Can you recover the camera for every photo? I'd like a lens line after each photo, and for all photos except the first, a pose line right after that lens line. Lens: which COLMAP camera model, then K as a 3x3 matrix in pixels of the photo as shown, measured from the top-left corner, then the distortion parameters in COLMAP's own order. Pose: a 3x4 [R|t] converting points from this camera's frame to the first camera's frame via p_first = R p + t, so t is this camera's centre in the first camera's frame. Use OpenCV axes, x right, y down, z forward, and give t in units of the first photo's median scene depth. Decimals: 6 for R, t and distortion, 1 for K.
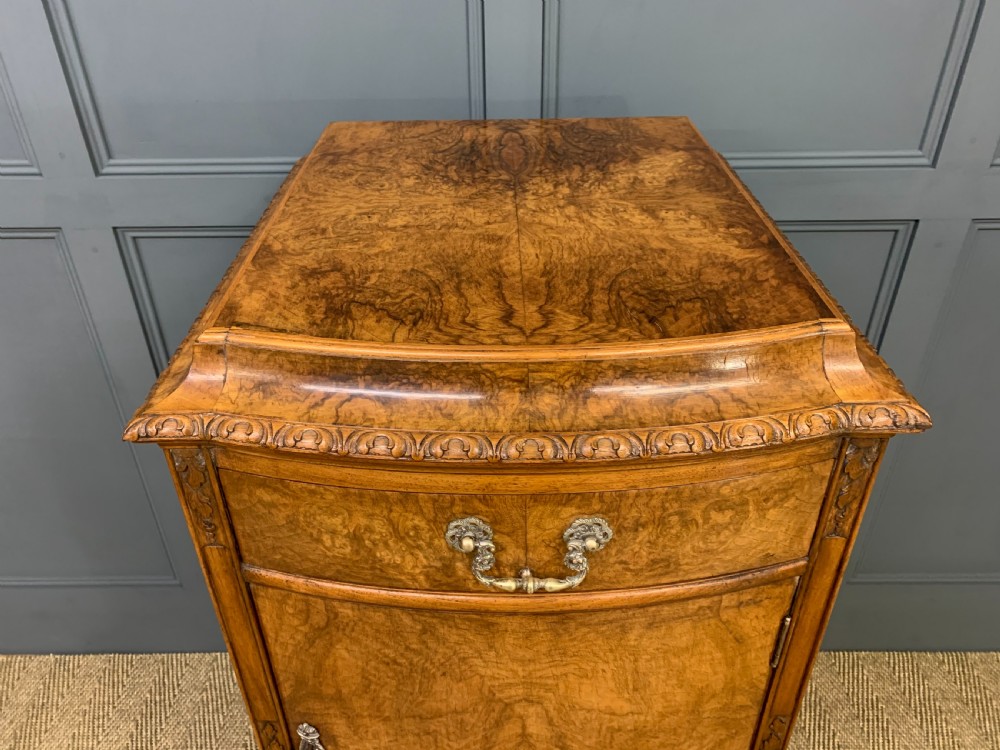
lens RADIAL K [[771.3, 0, 495.9], [0, 771.3, 373.2], [0, 0, 1]] dist [0.115303, -0.274556]
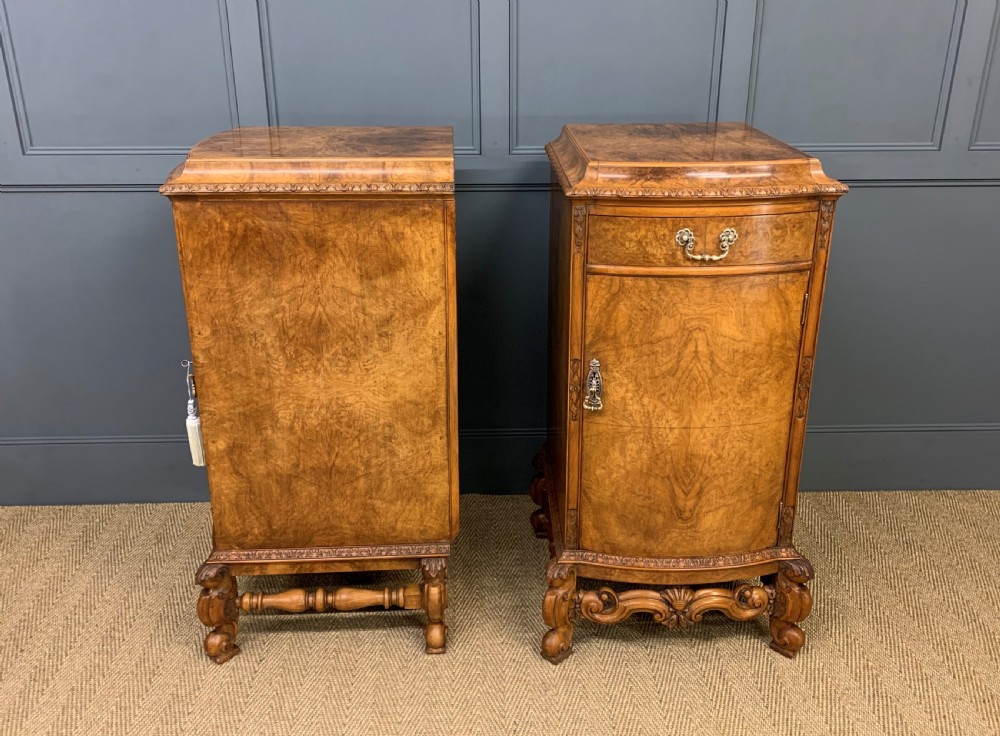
lens RADIAL K [[883.7, 0, 501.9], [0, 883.7, 340.5], [0, 0, 1]] dist [0.134447, -0.302709]
pose [[0.999667, 0.001520, 0.025769, -0.713363], [0.003807, 0.978668, -0.205413, 1.139152], [-0.025531, 0.205443, 0.978336, -1.845712]]
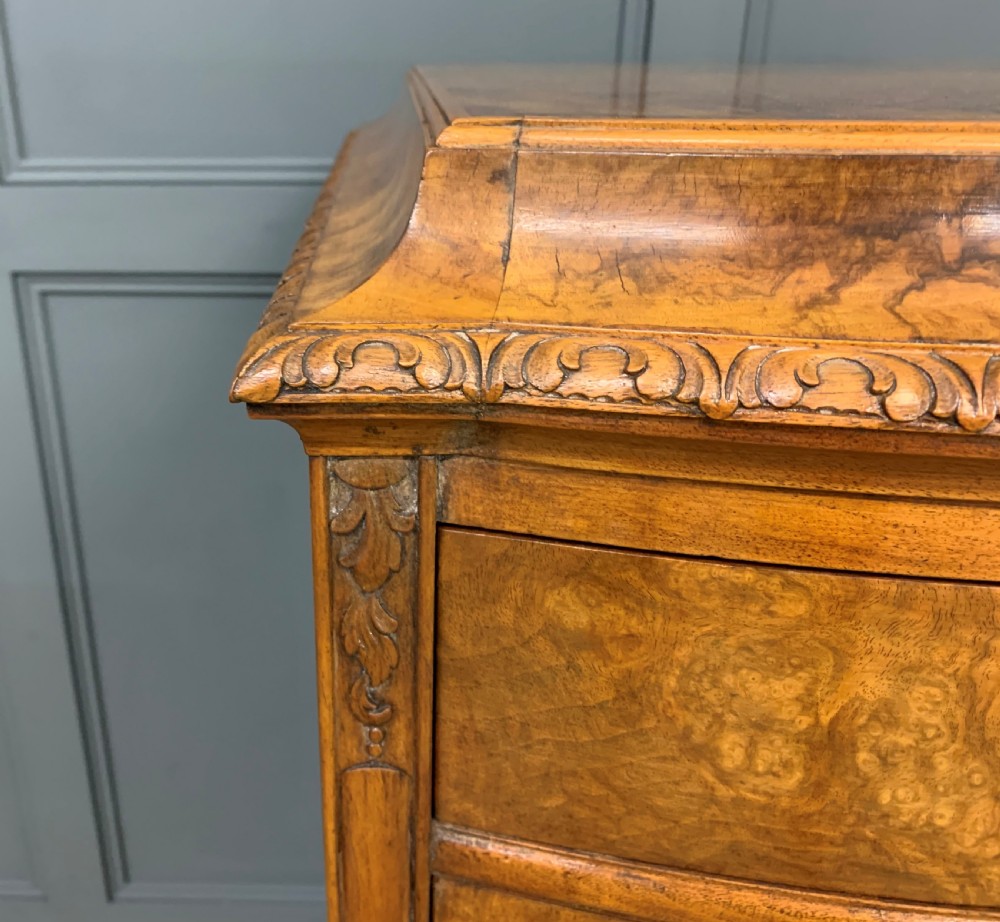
lens RADIAL K [[967.5, 0, 378.1], [0, 967.5, 458.5], [0, 0, 1]] dist [0.003670, -0.003063]
pose [[0.999756, 0.014270, -0.016871, -0.367644], [-0.016943, 0.985168, -0.170756, 0.161146], [0.014184, 0.171000, 0.985169, 0.542522]]
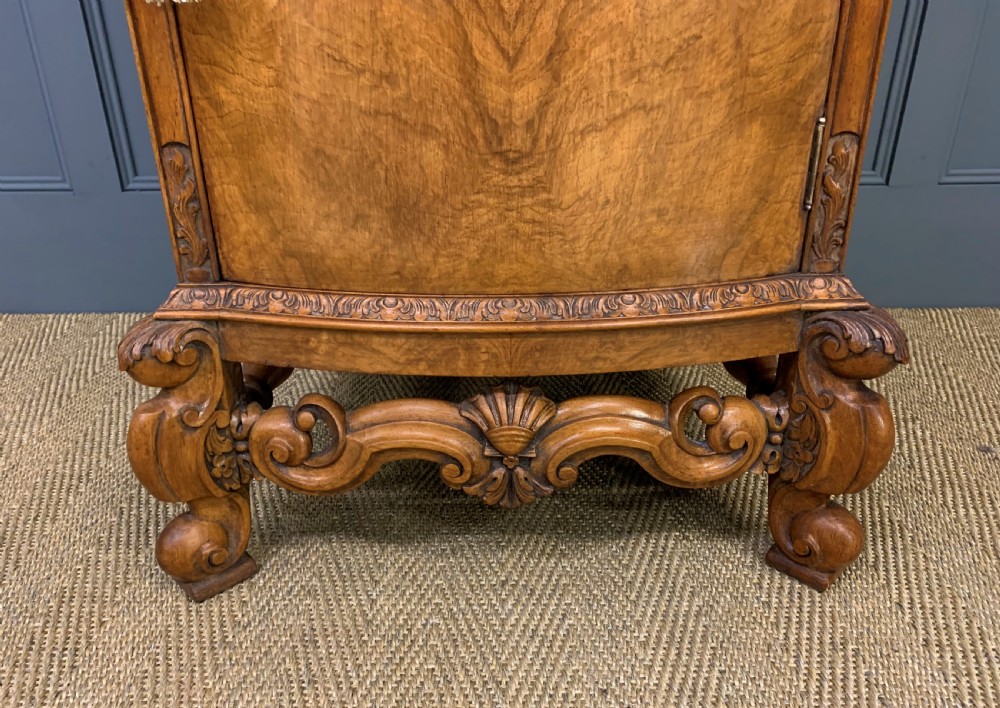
lens RADIAL K [[793.3, 0, 493.3], [0, 793.3, 371.4], [0, 0, 1]] dist [0.103749, -0.201925]
pose [[0.999990, 0.003734, -0.002504, 0.040097], [-0.004015, 0.992320, -0.123635, 1.473738], [0.002023, 0.123644, 0.992325, 0.646074]]
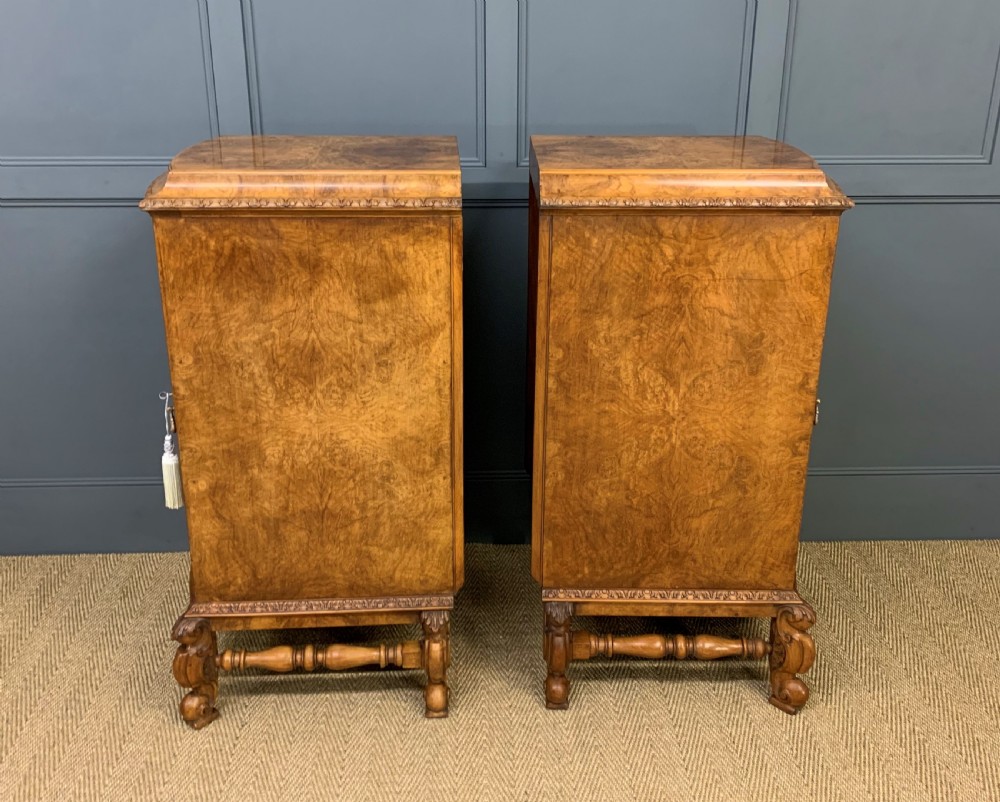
lens RADIAL K [[1008.8, 0, 499.8], [0, 1008.8, 363.2], [0, 0, 1]] dist [0.141192, -0.329521]
pose [[0.999501, 0.003258, 0.031417, -0.776372], [0.003681, 0.975872, -0.218311, 1.185196], [-0.031370, 0.218317, 0.975373, -1.967101]]
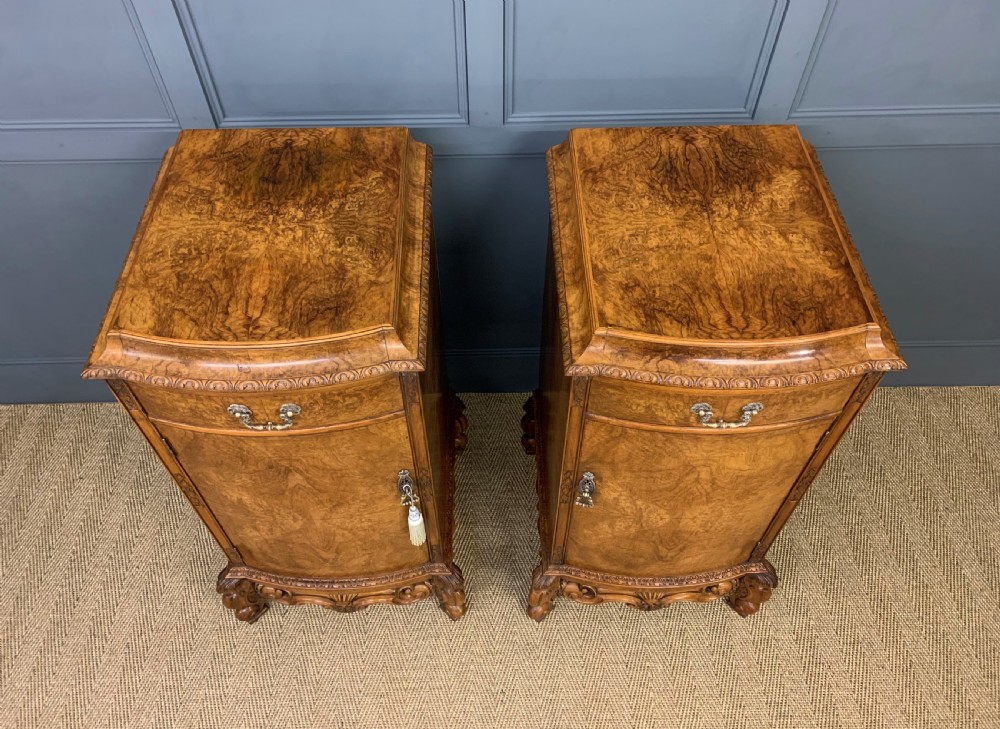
lens RADIAL K [[770.1, 0, 494.0], [0, 770.1, 347.8], [0, 0, 1]] dist [0.123869, -0.299293]
pose [[0.999908, -0.004507, 0.012766, -0.652956], [0.000101, 0.945412, 0.325876, -0.687987], [-0.013538, -0.325845, 0.945326, -1.081135]]
